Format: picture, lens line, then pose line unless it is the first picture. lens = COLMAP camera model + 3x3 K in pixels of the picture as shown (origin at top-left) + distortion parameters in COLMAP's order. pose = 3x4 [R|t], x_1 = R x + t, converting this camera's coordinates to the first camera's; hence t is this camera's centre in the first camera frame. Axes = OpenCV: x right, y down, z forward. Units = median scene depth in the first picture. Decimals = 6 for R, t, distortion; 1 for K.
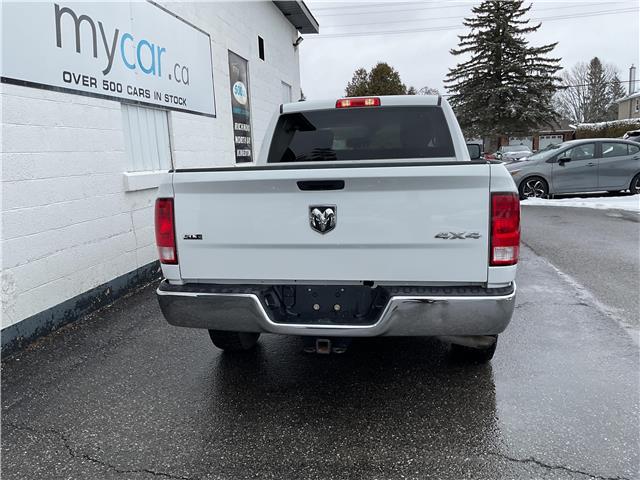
lens RADIAL K [[528.7, 0, 320.2], [0, 528.7, 243.4], [0, 0, 1]] dist [0.072688, -0.127736]
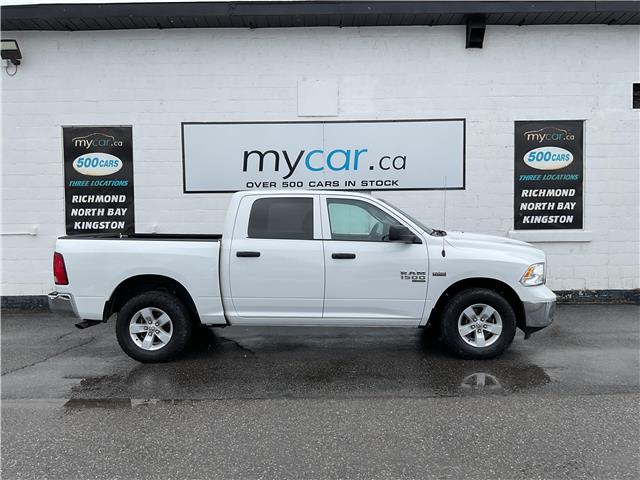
lens RADIAL K [[528.7, 0, 321.1], [0, 528.7, 240.3], [0, 0, 1]] dist [0.072688, -0.127736]
pose [[0.147292, 0.072010, -0.986468, 1.283585], [-0.160370, 0.985888, 0.048023, -0.201538], [0.976005, 0.151127, 0.156761, 0.807334]]
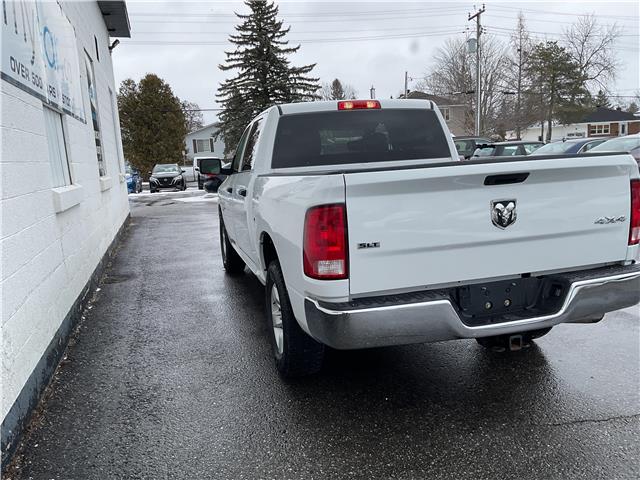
lens RADIAL K [[528.7, 0, 317.4], [0, 528.7, 243.8], [0, 0, 1]] dist [0.072688, -0.127736]
pose [[0.904311, -0.087877, 0.417731, -0.348349], [0.098440, 0.995136, -0.003759, -0.010015], [-0.415369, 0.044521, 0.908563, 0.118537]]
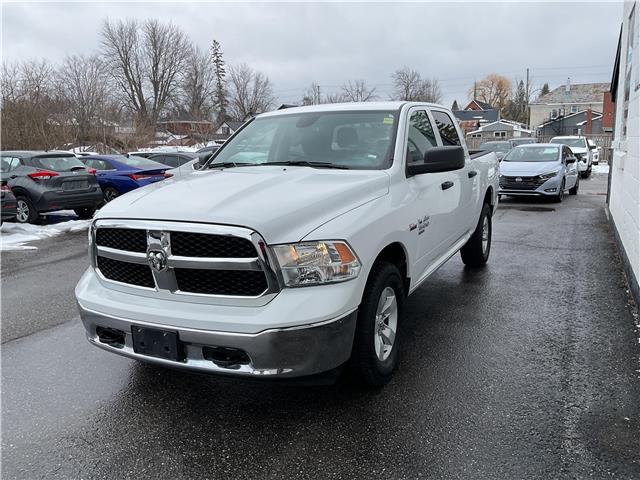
lens RADIAL K [[528.7, 0, 320.8], [0, 528.7, 238.3], [0, 0, 1]] dist [0.072688, -0.127736]
pose [[-0.955979, 0.003412, 0.293416, -0.130569], [0.102720, 0.940556, 0.323734, -0.333636], [-0.274870, 0.339623, -0.899502, 1.883520]]
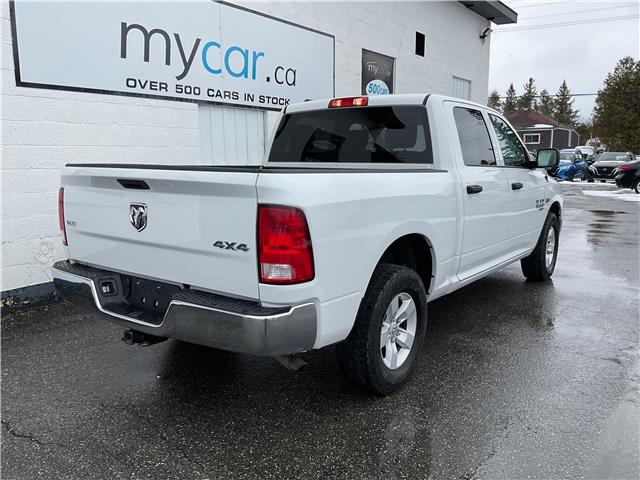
lens RADIAL K [[528.7, 0, 321.2], [0, 528.7, 242.7], [0, 0, 1]] dist [0.072688, -0.127736]
pose [[0.892317, 0.105891, -0.438814, 0.381419], [-0.103521, 0.994193, 0.029404, -0.030416], [0.439379, 0.019189, 0.898097, 0.102383]]
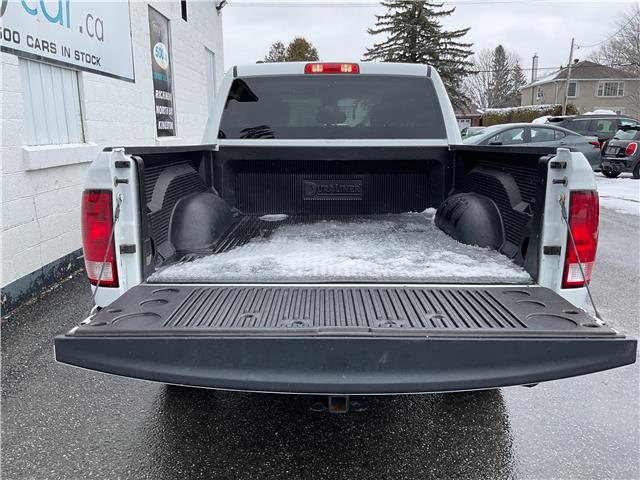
lens RADIAL K [[528.7, 0, 318.5], [0, 528.7, 241.8], [0, 0, 1]] dist [0.072688, -0.127736]
pose [[0.987056, -0.002599, 0.160354, -0.064959], [-0.003491, 0.999283, 0.037687, -0.023331], [-0.160337, -0.037759, 0.986340, 0.148448]]
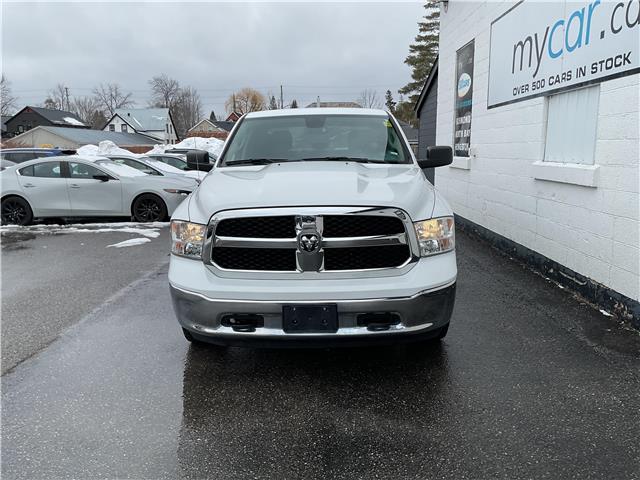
lens RADIAL K [[528.7, 0, 320.0], [0, 528.7, 246.5], [0, 0, 1]] dist [0.072688, -0.127736]
pose [[-0.987163, 0.070778, -0.143174, 0.244634], [0.016897, 0.937695, 0.347048, -0.355538], [0.158817, 0.340173, -0.926854, 1.998114]]
